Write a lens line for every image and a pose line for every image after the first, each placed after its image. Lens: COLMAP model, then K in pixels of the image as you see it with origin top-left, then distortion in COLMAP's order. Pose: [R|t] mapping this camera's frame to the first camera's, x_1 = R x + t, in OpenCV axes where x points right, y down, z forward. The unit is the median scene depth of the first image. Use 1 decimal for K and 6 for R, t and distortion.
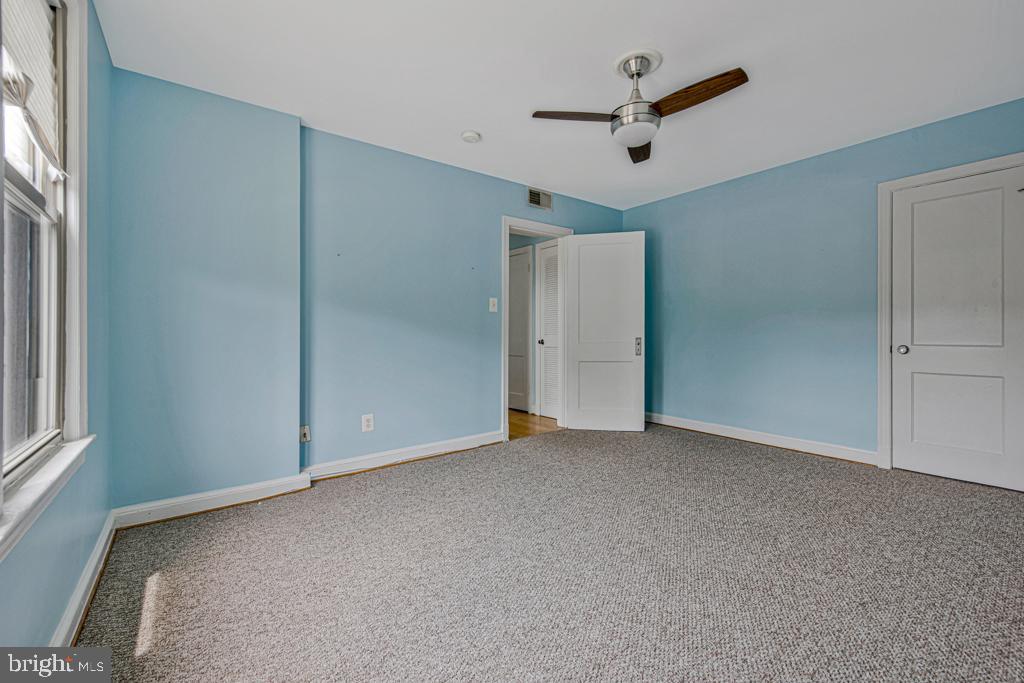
lens RADIAL K [[422.5, 0, 512.0], [0, 422.5, 341.5], [0, 0, 1]] dist [-0.003137, -0.000238]
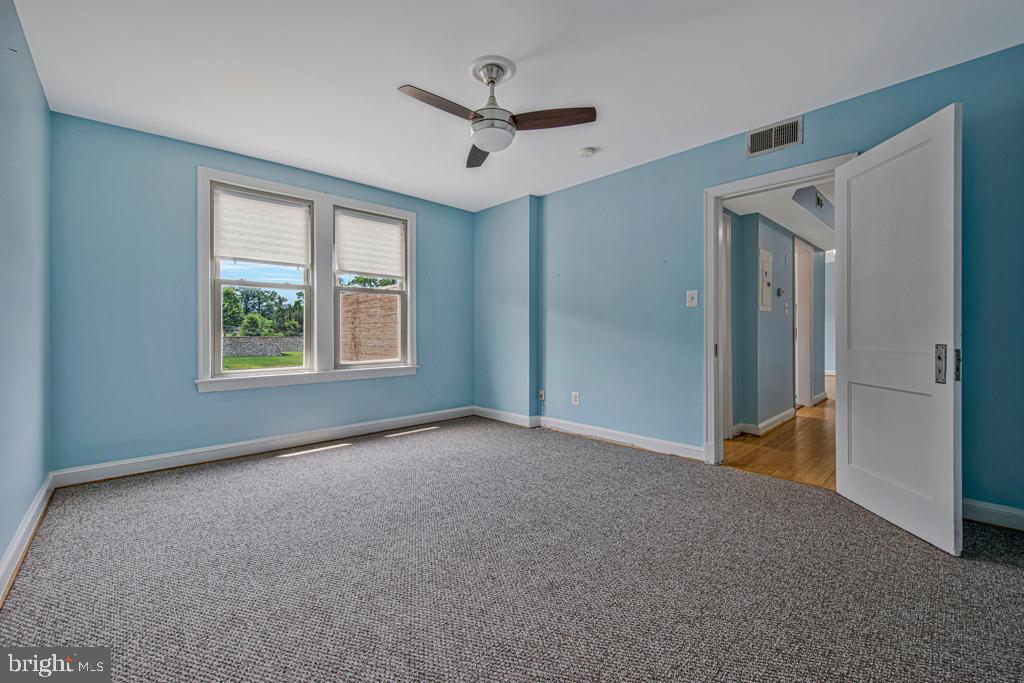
lens RADIAL K [[421.6, 0, 513.4], [0, 421.6, 336.9], [0, 0, 1]] dist [-0.006401, -0.000393]
pose [[0.102519, 0.026132, -0.994388, 0.757090], [-0.018885, 0.999526, 0.024320, -0.021464], [0.994552, 0.016286, 0.102964, 0.541546]]
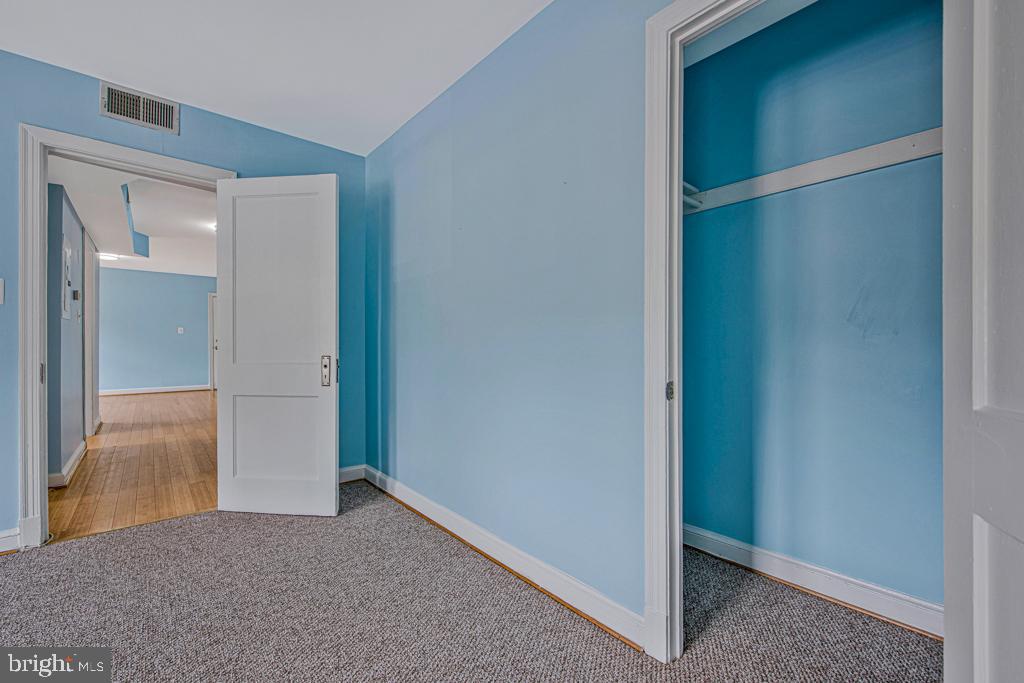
lens RADIAL K [[422.5, 0, 512.0], [0, 422.5, 341.5], [0, 0, 1]] dist [-0.003137, -0.000238]
pose [[0.998472, 0.017037, 0.052566, 0.569034], [-0.015599, 0.999496, -0.027637, -0.018496], [-0.053010, 0.026774, 0.998235, 0.441920]]
